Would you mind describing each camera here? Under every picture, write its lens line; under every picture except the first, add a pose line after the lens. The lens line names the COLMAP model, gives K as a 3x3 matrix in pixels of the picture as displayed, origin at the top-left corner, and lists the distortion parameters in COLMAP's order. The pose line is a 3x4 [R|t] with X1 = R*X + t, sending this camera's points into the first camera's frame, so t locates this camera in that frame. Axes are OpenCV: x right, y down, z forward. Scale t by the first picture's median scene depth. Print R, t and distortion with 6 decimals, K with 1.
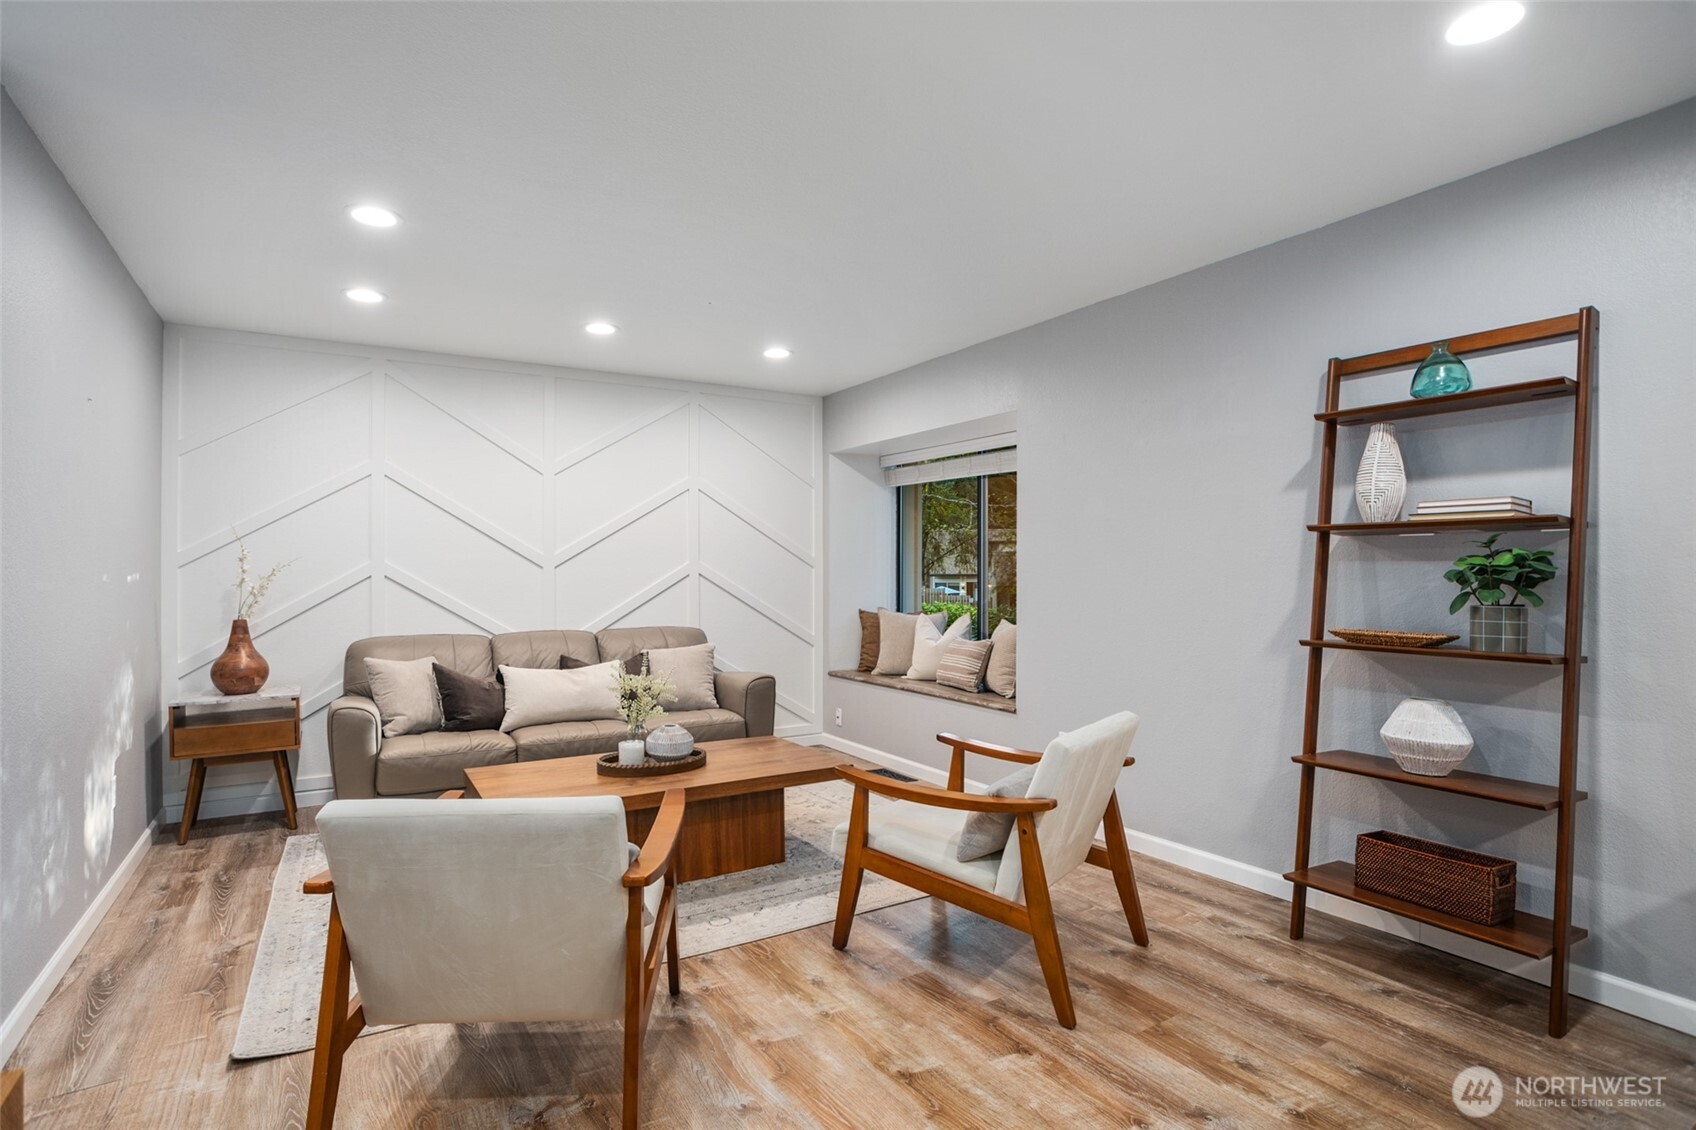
lens RADIAL K [[840.9, 0, 826.0], [0, 840.9, 569.1], [0, 0, 1]] dist [-0.052217, 0.024375]
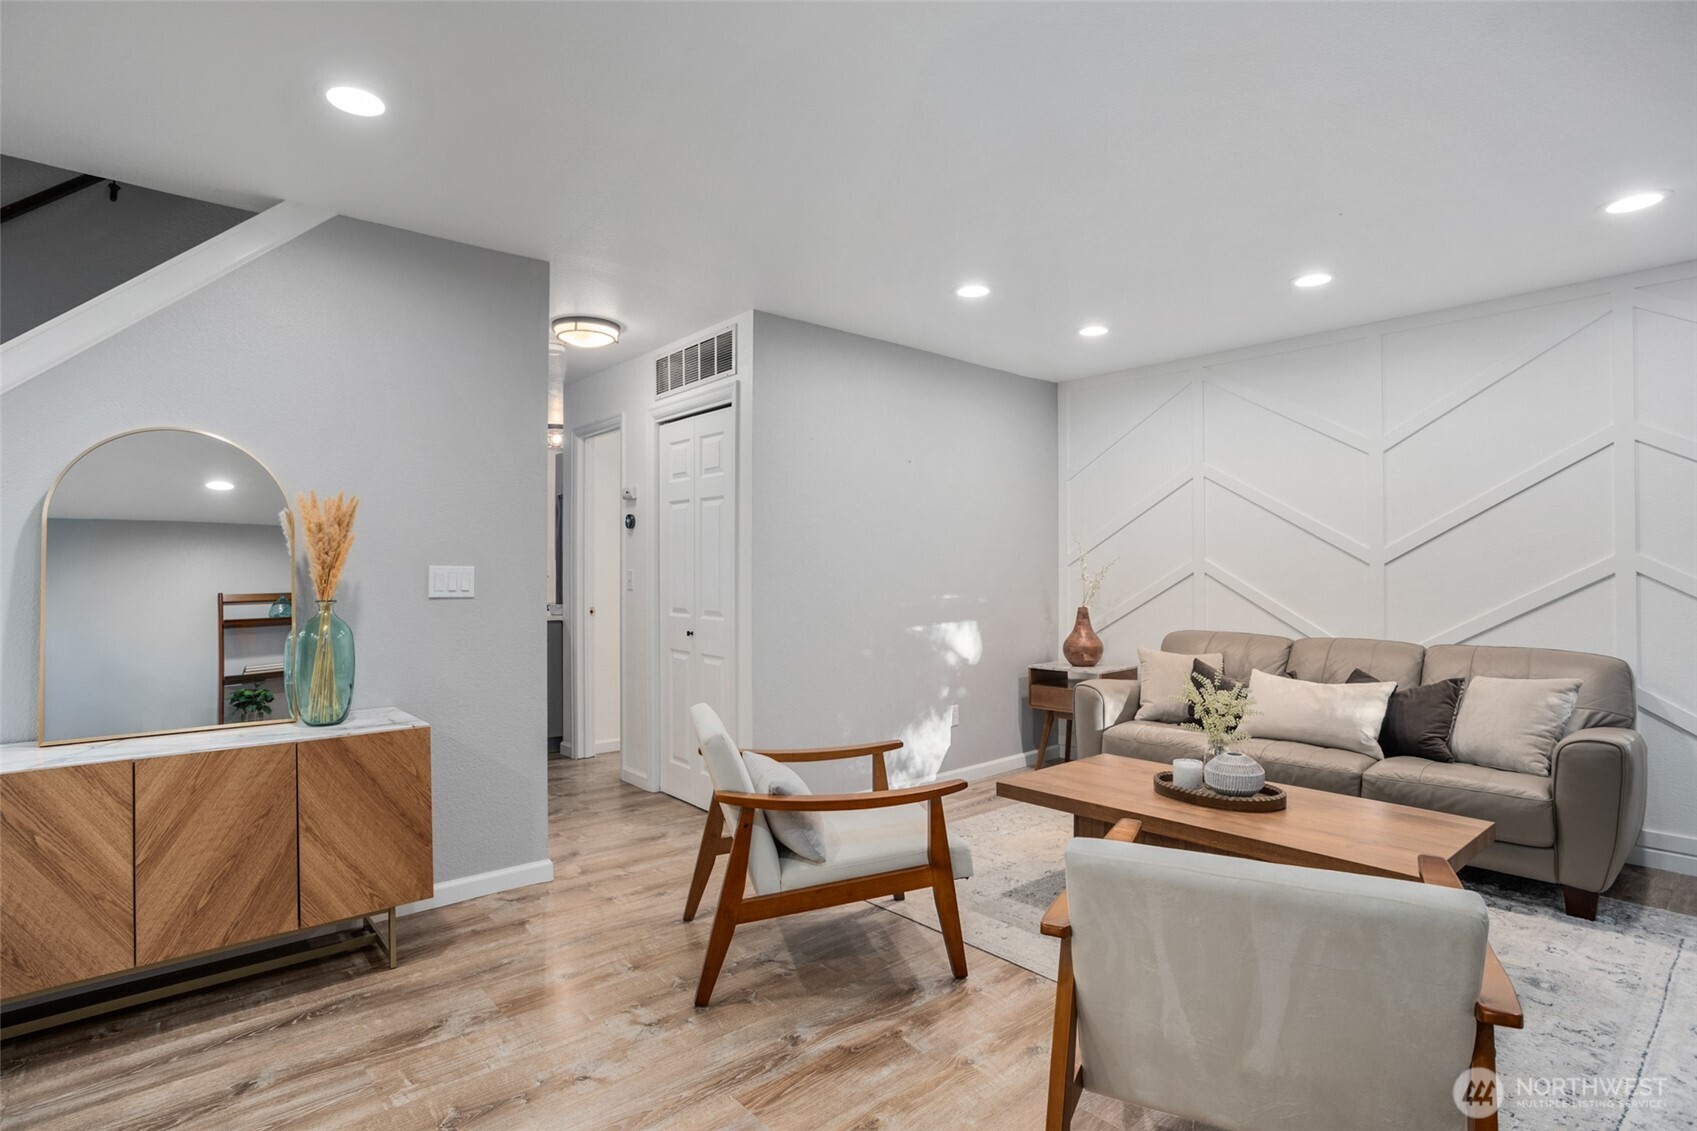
lens RADIAL K [[841.4, 0, 826.5], [0, 841.4, 569.6], [0, 0, 1]] dist [-0.052217, 0.024375]
pose [[0.156097, -0.002713, -0.987738, 0.550491], [0.002650, 0.999994, -0.002328, 0.005436], [0.987738, -0.002254, 0.156103, 0.459537]]
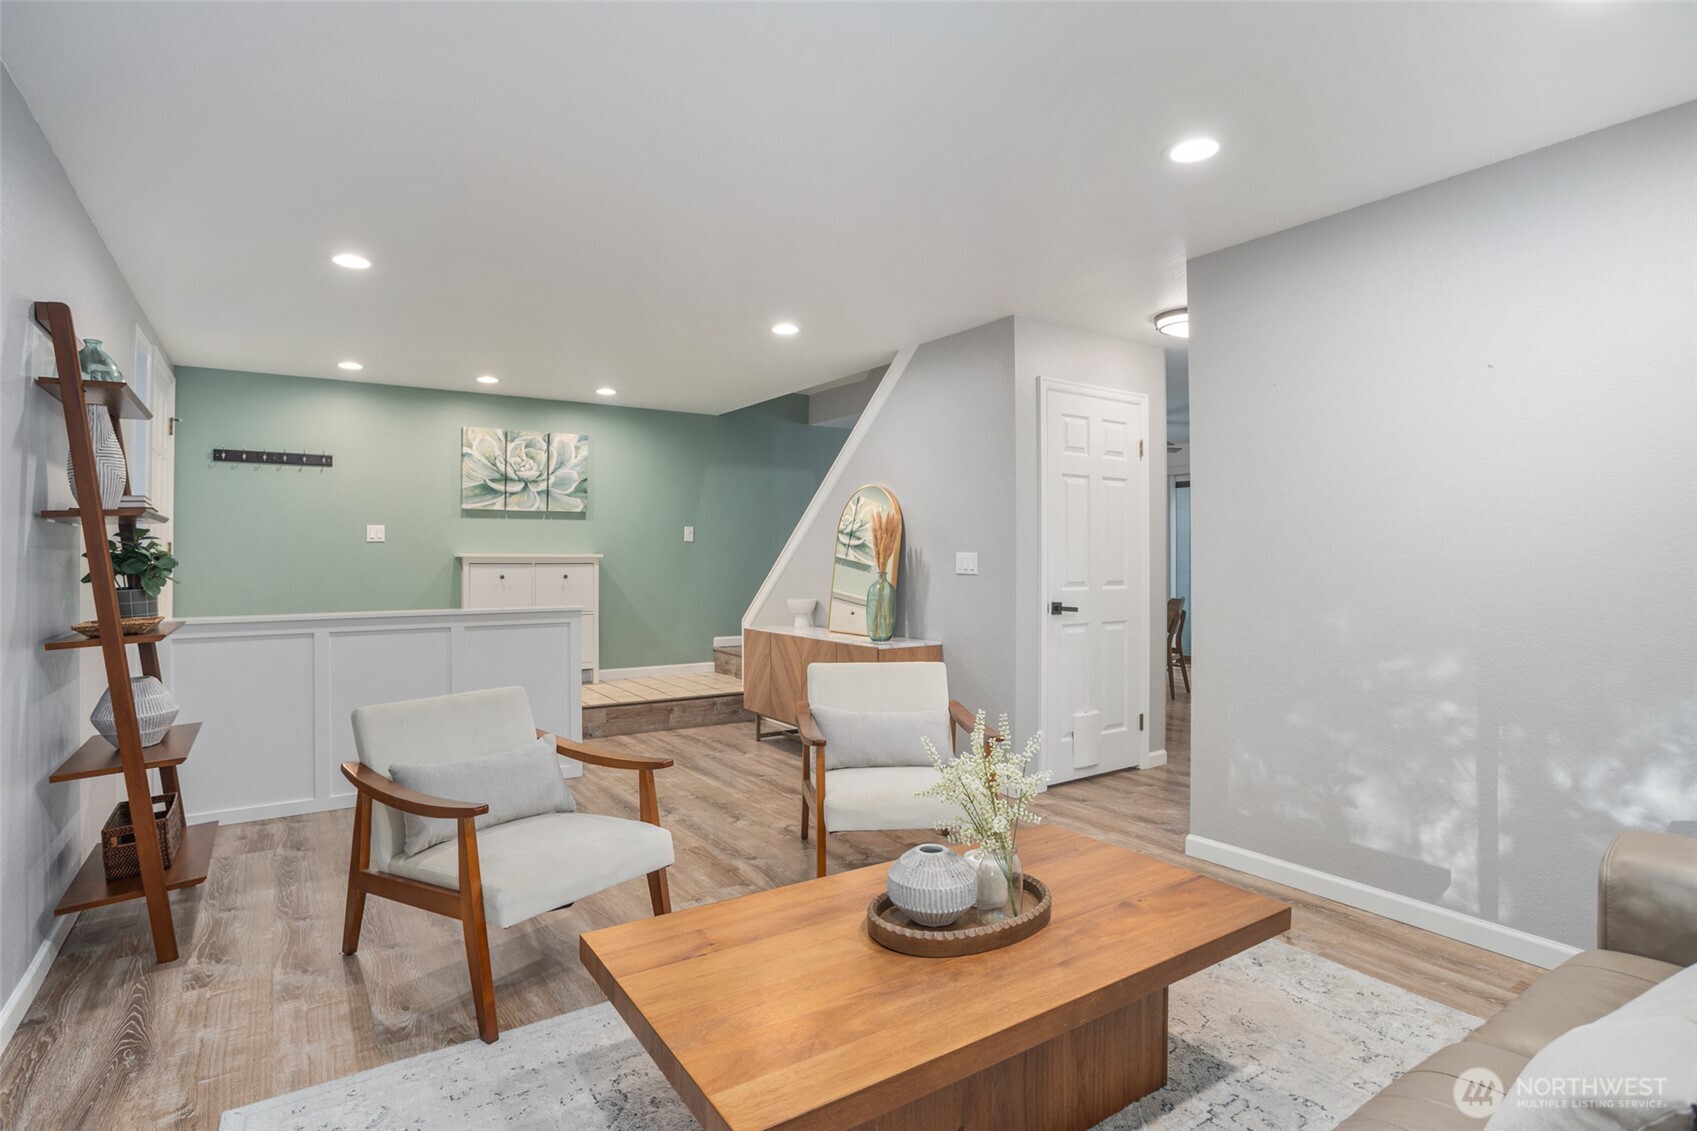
lens RADIAL K [[843.8, 0, 822.1], [0, 843.8, 578.9], [0, 0, 1]] dist [-0.059167, 0.040735]
pose [[-0.999332, 0.007835, -0.035708, -0.097572], [0.006925, 0.999650, 0.025527, 0.003728], [0.035896, 0.025262, -0.999036, 1.478123]]
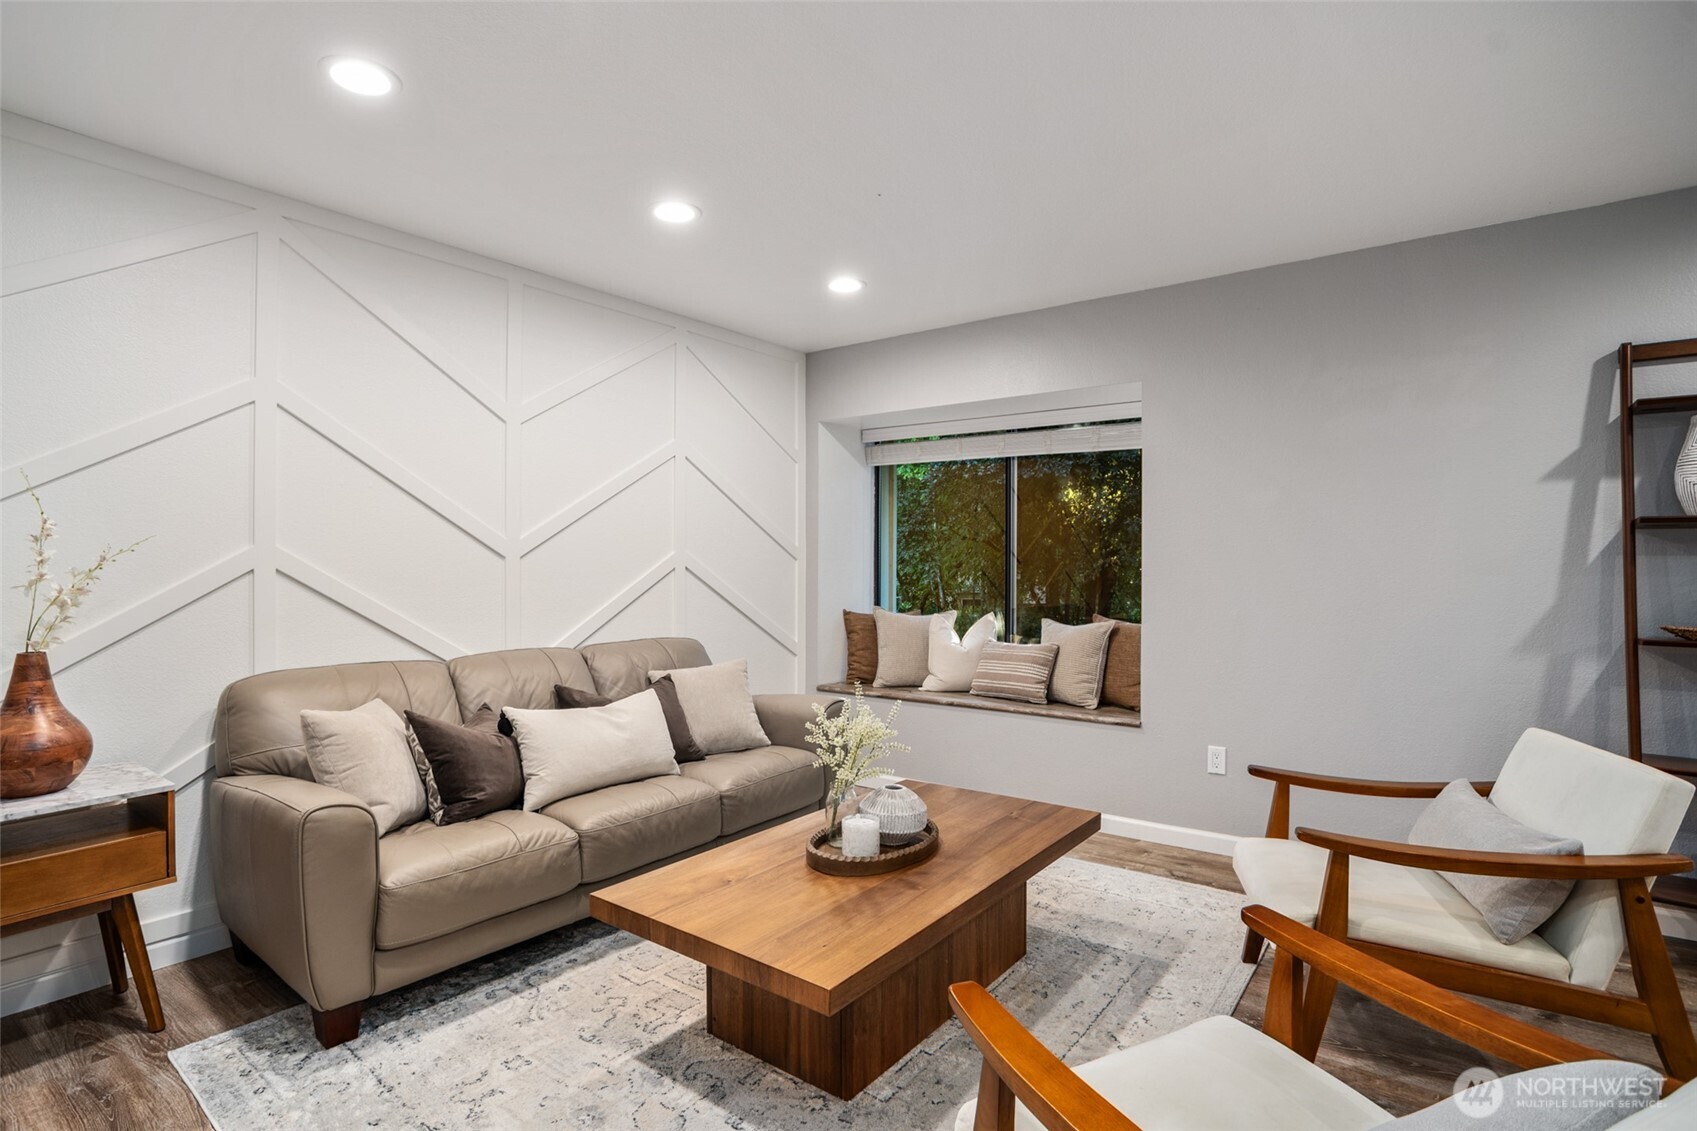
lens RADIAL K [[846.0, 0, 826.7], [0, 846.0, 561.2], [0, 0, 1]] dist [-0.059474, 0.026575]
pose [[0.931336, 0.003655, 0.364144, -0.477242], [-0.003137, 0.999993, -0.002014, 0.002018], [-0.364149, 0.000733, 0.931341, 0.363287]]
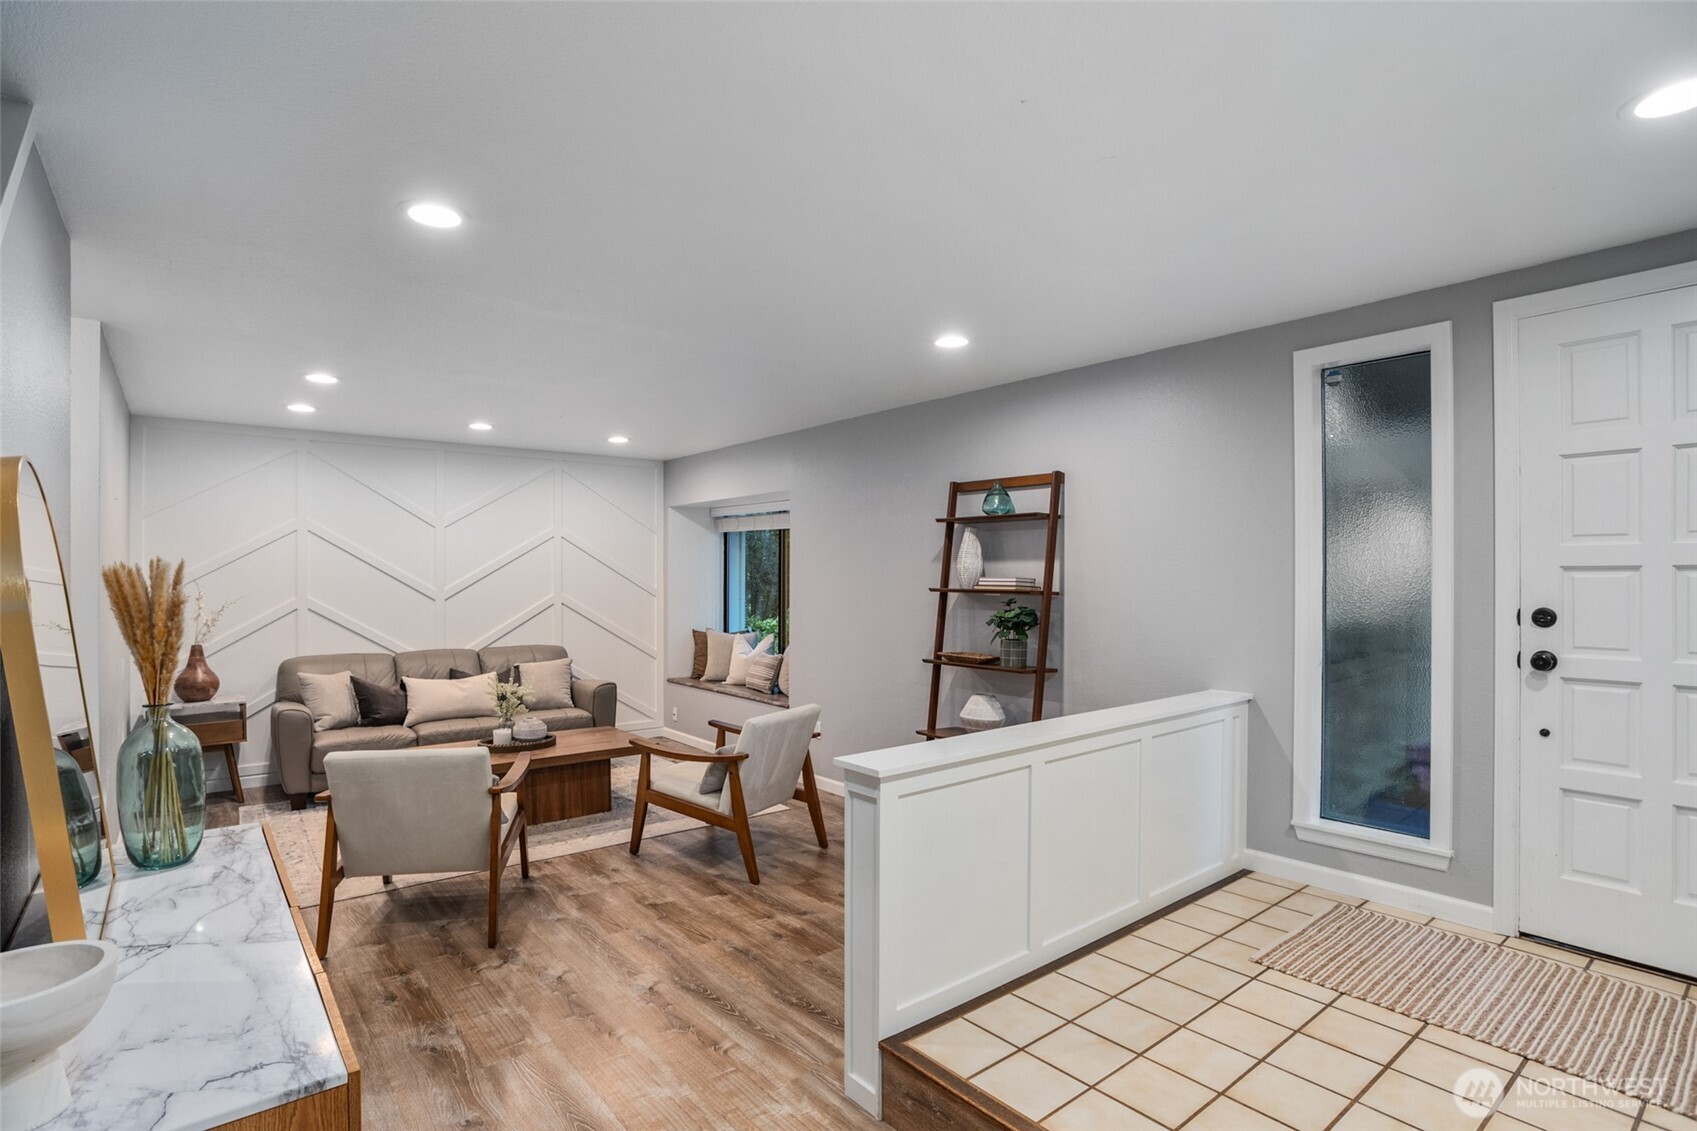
lens RADIAL K [[843.8, 0, 822.1], [0, 843.8, 578.9], [0, 0, 1]] dist [-0.059167, 0.040735]
pose [[0.992947, 0.002990, 0.118519, 0.138241], [-0.003849, 0.999968, 0.007016, -0.063850], [-0.118494, -0.007423, 0.992927, -0.478042]]
